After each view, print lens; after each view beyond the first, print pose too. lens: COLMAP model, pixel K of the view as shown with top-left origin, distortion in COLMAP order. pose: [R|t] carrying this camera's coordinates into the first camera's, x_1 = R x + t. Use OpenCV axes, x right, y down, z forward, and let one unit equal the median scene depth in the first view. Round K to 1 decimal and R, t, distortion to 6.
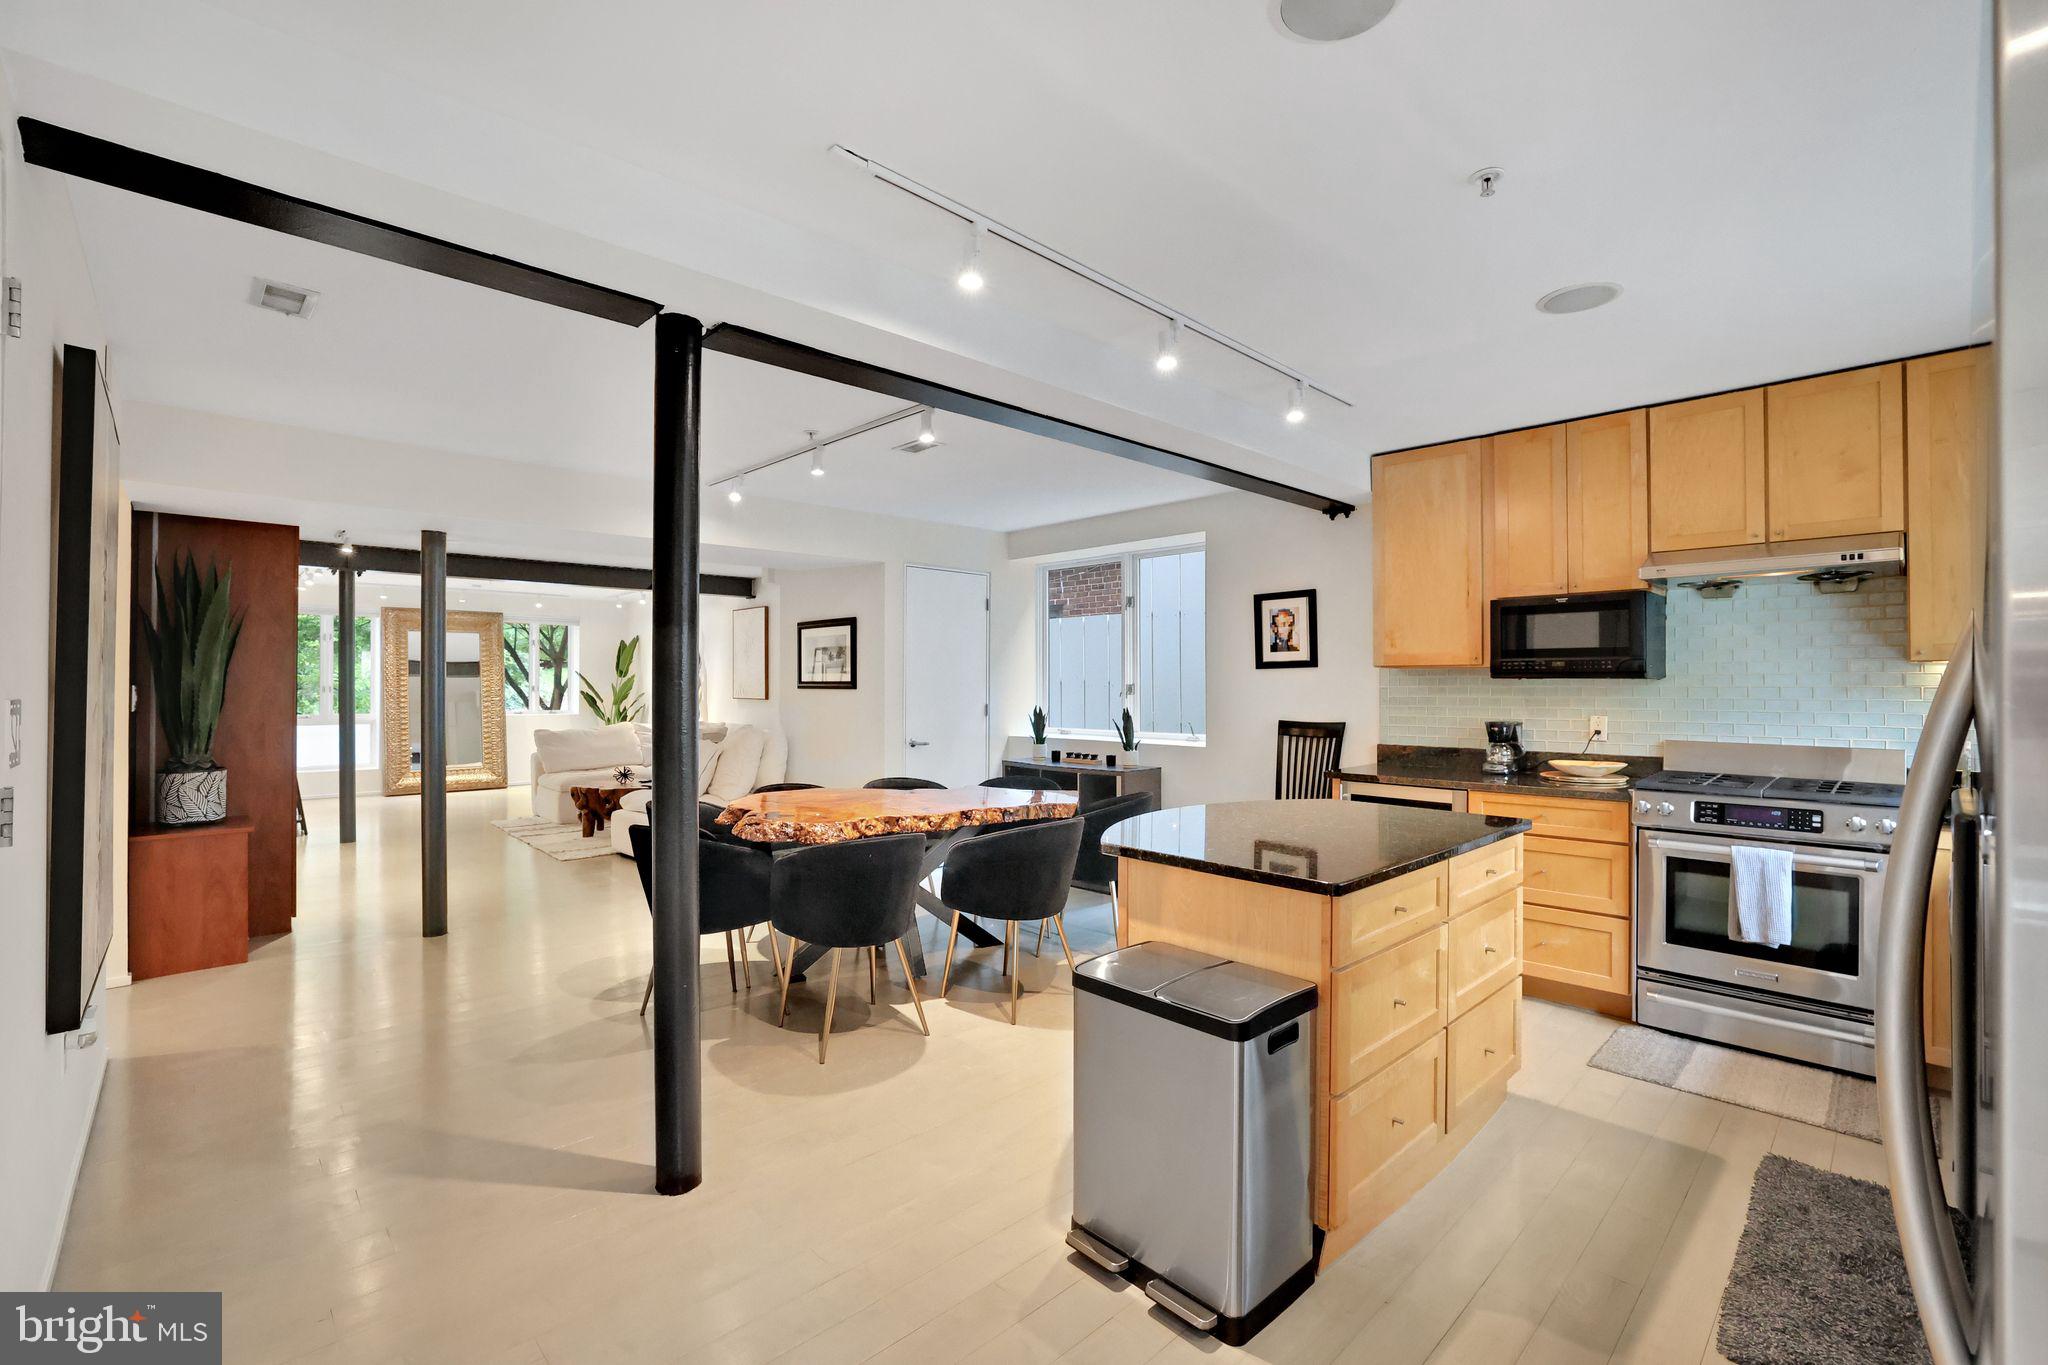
lens RADIAL K [[879.6, 0, 1017.6], [0, 879.6, 673.2], [0, 0, 1]] dist [-0.041147, 0.014018]
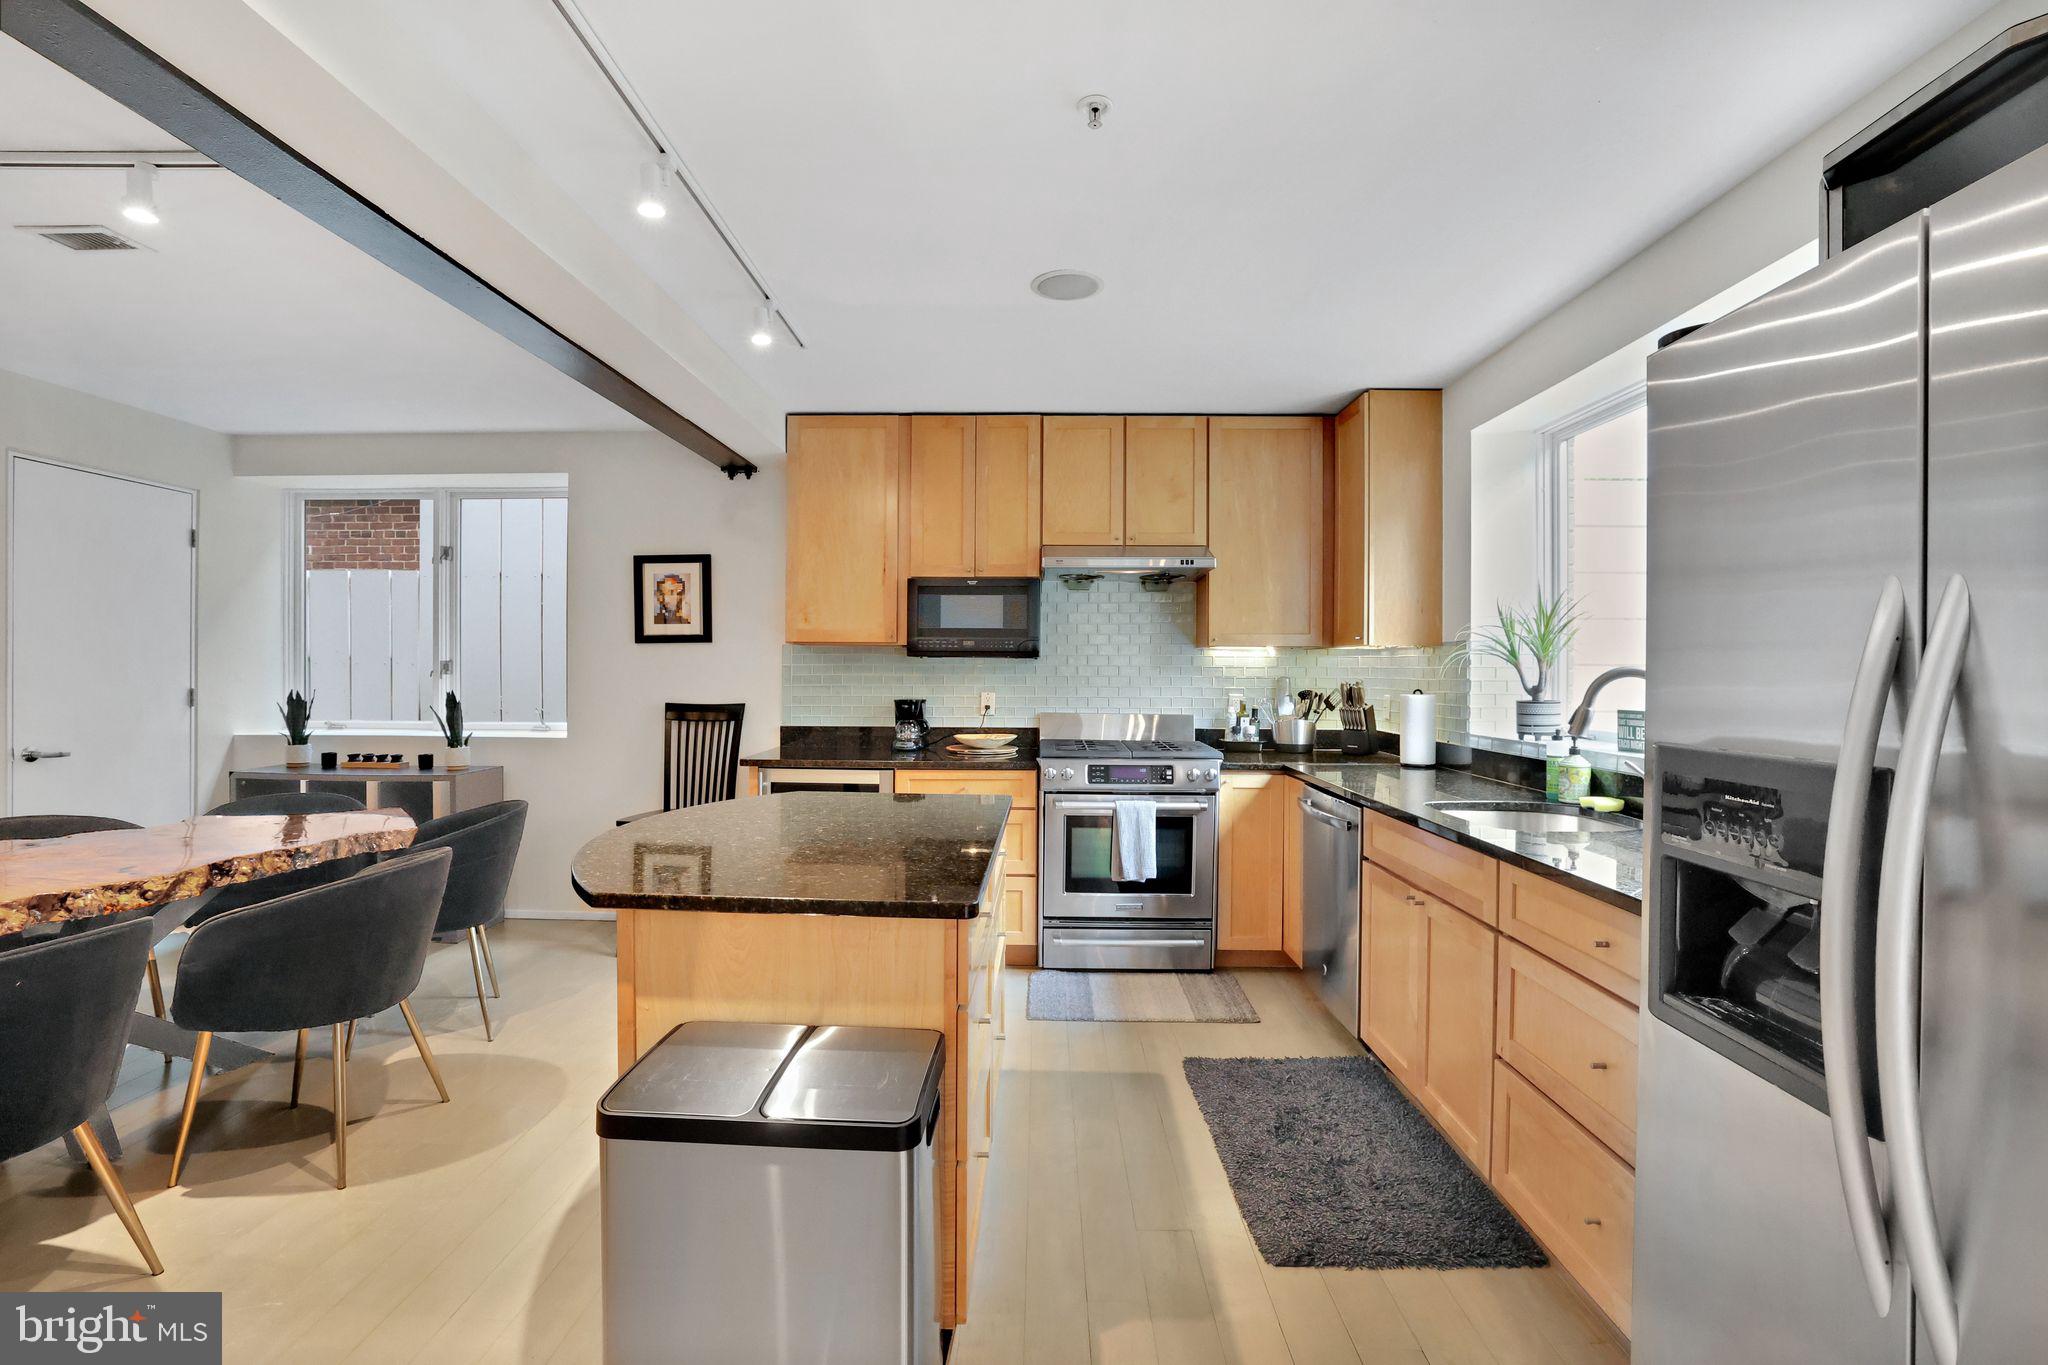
lens RADIAL K [[879.6, 0, 1017.6], [0, 879.6, 673.2], [0, 0, 1]] dist [-0.041147, 0.014018]
pose [[0.712345, 0.000022, 0.701829, -0.081697], [-0.014528, 0.999786, 0.014714, 0.008997], [-0.701679, -0.020678, 0.712193, 0.193669]]
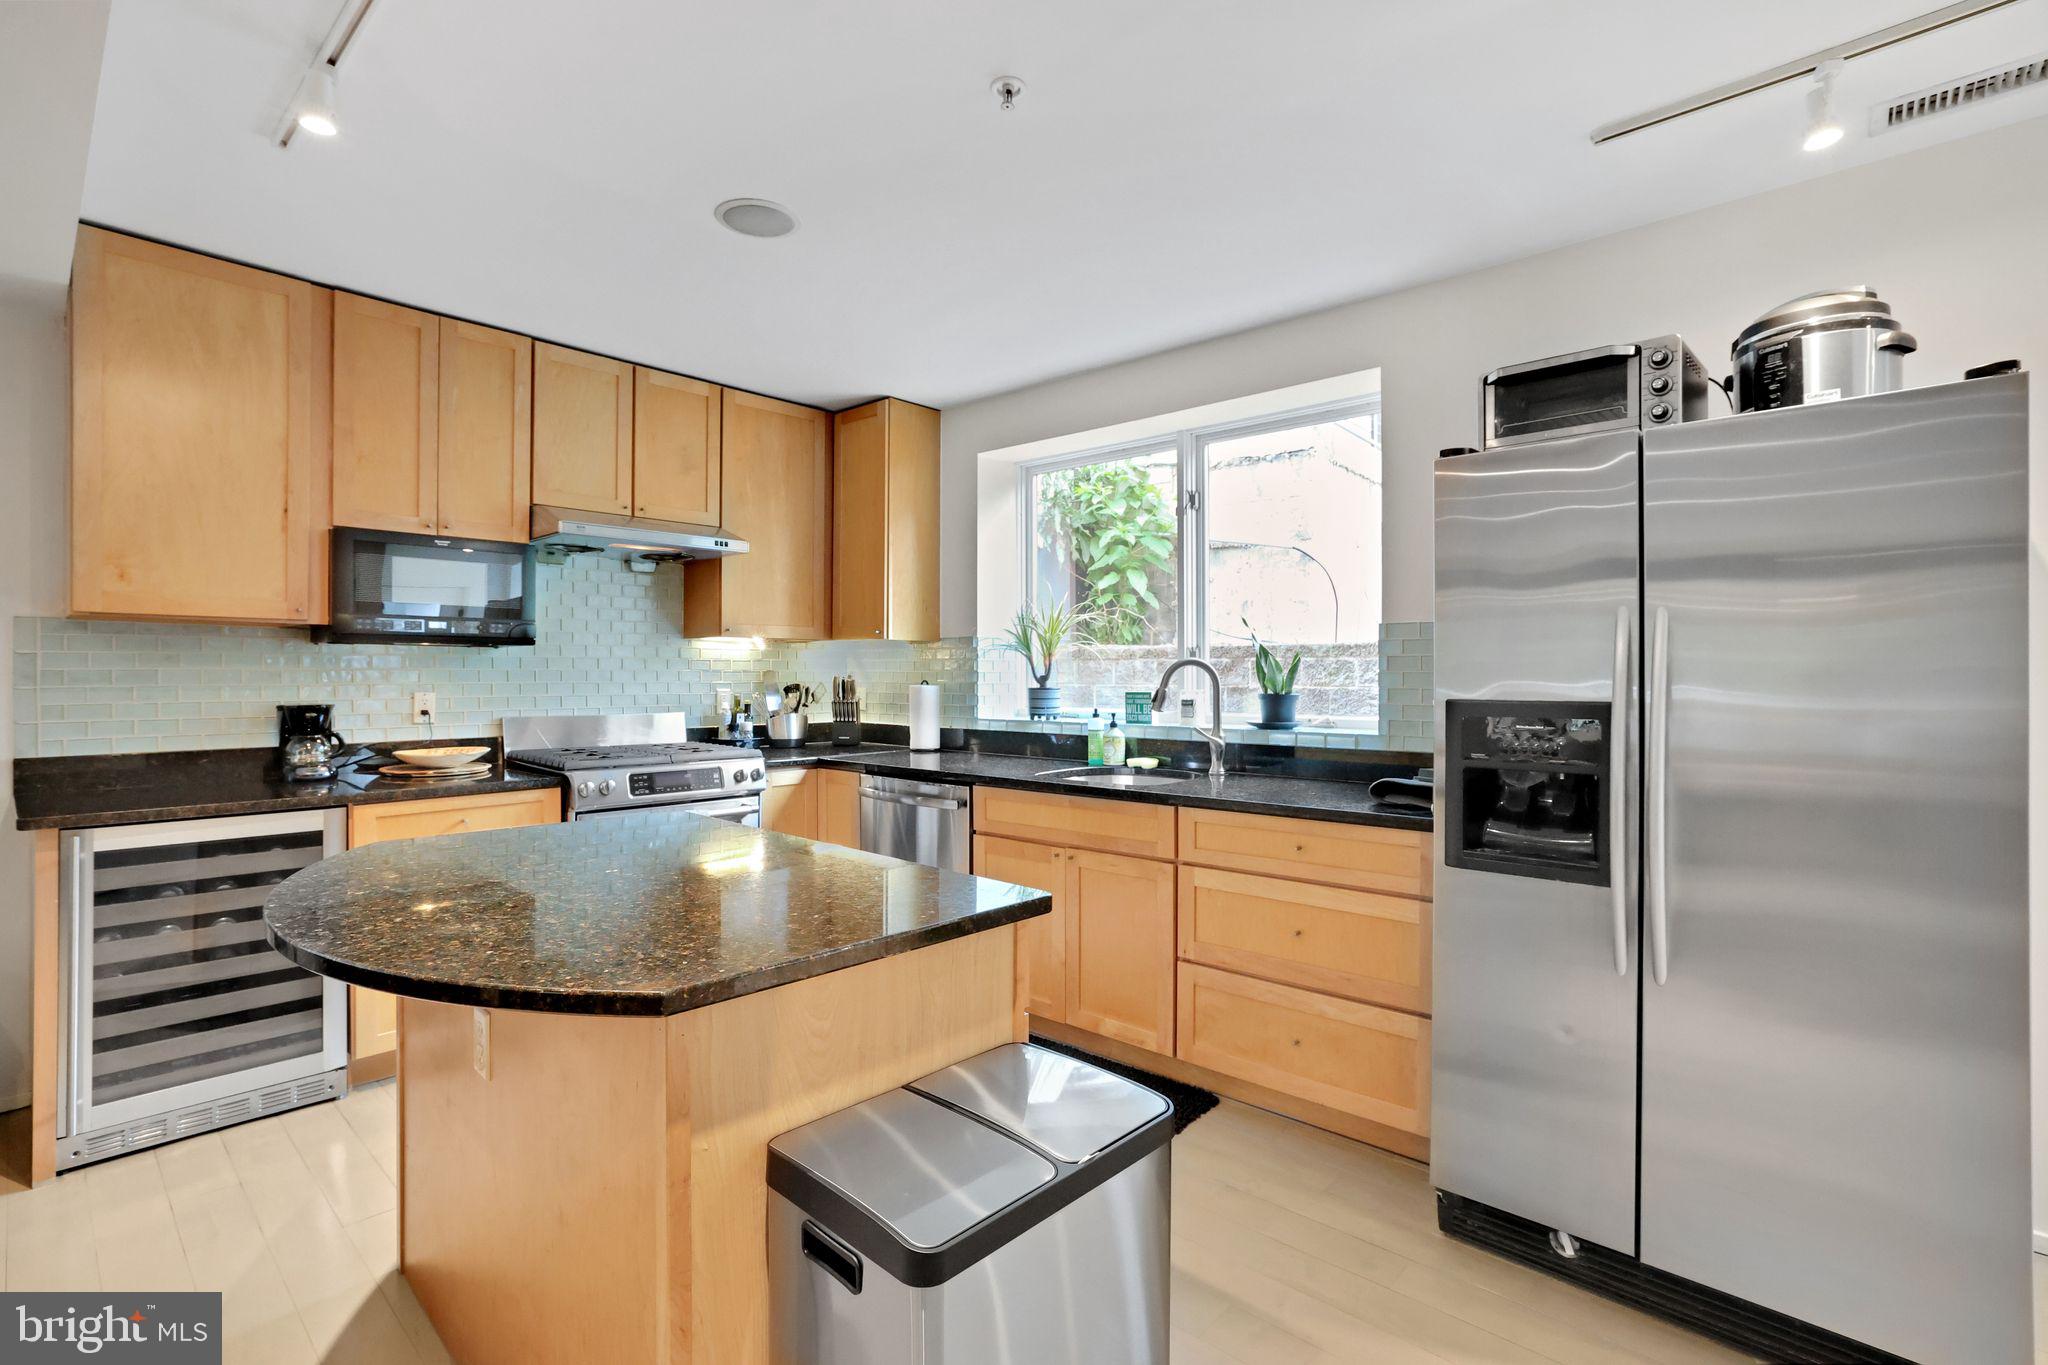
lens RADIAL K [[961.4, 0, 983.2], [0, 961.4, 665.7], [0, 0, 1]] dist [-0.000361, 0.000045]
pose [[-0.052696, 0.004943, 0.998598, -0.251742], [-0.016972, 0.999839, -0.005845, 0.022014], [-0.998466, -0.017256, -0.052603, 0.549753]]
